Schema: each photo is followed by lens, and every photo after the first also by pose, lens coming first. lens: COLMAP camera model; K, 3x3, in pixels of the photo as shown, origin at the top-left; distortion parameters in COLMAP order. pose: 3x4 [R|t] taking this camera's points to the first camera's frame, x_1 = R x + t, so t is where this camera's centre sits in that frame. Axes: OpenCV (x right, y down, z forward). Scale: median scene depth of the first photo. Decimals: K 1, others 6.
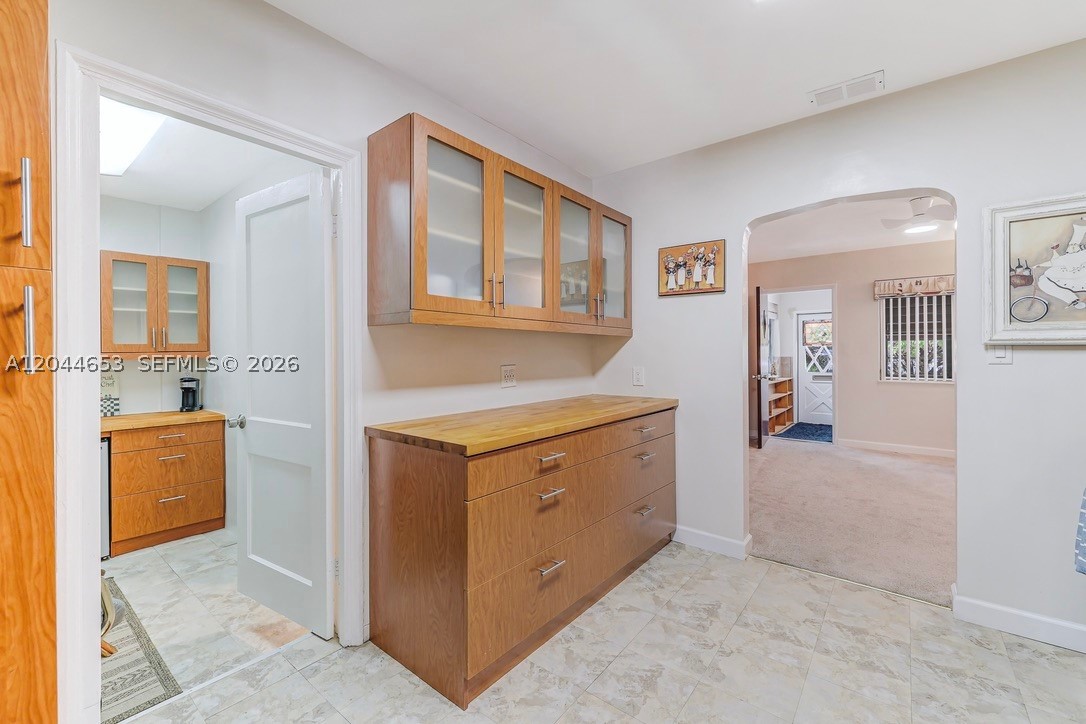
lens RADIAL K [[459.3, 0, 525.1], [0, 459.3, 354.1], [0, 0, 1]] dist [-0.001688, 0.000636]
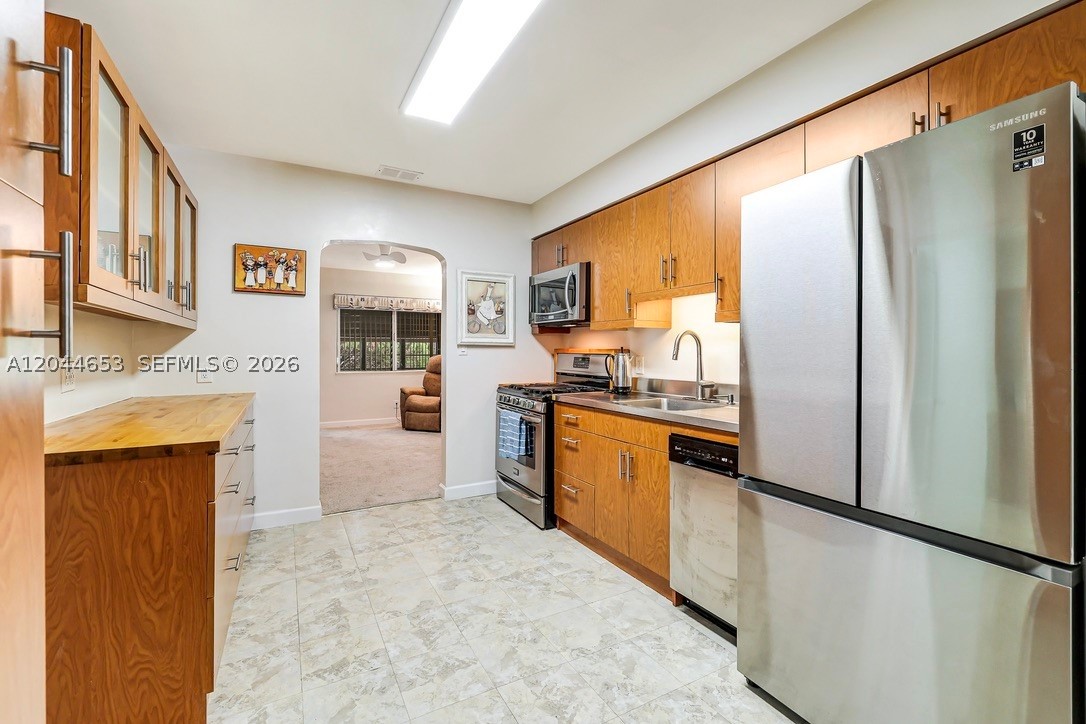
lens RADIAL K [[459.3, 0, 543.1], [0, 459.3, 355.8], [0, 0, 1]] dist [-0.001688, 0.000636]
pose [[0.358239, -0.004962, 0.933617, -0.529098], [0.000992, 0.999987, 0.004935, 0.013692], [-0.933629, -0.000842, 0.358239, 0.025198]]
